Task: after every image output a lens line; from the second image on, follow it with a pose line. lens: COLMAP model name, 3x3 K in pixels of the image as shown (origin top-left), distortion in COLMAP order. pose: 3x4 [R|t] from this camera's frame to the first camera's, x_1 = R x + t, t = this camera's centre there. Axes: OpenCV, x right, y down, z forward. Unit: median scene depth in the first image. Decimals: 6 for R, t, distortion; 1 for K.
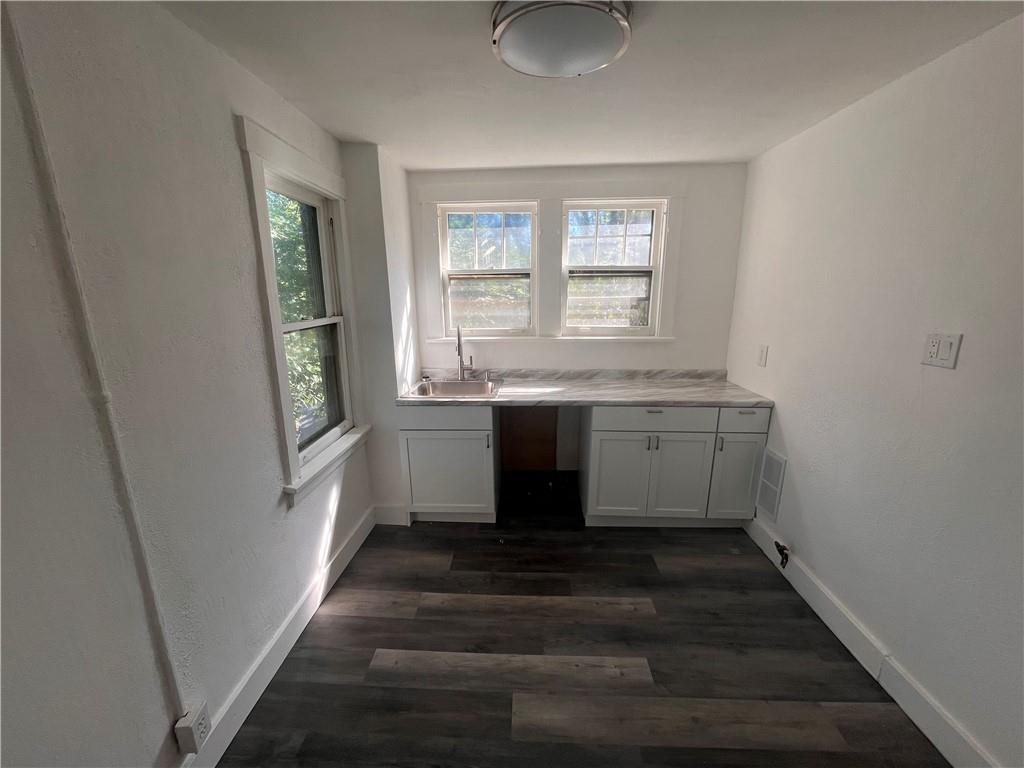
lens RADIAL K [[411.7, 0, 510.1], [0, 411.7, 383.6], [0, 0, 1]] dist [0.001316, -0.000016]
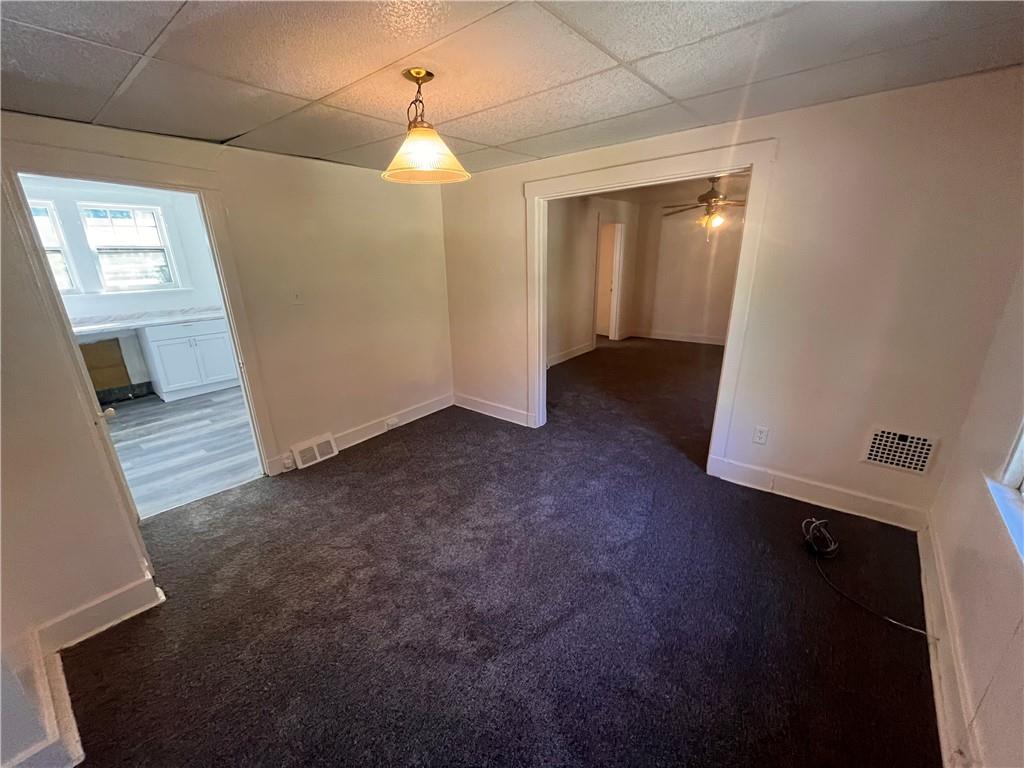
lens RADIAL K [[411.7, 0, 513.9], [0, 411.7, 388.2], [0, 0, 1]] dist [0.001316, -0.000016]
pose [[0.599550, -0.253704, 0.759061, -0.218932], [0.198281, 0.965945, 0.166238, 0.277832], [-0.775386, 0.050840, 0.629437, -1.130416]]
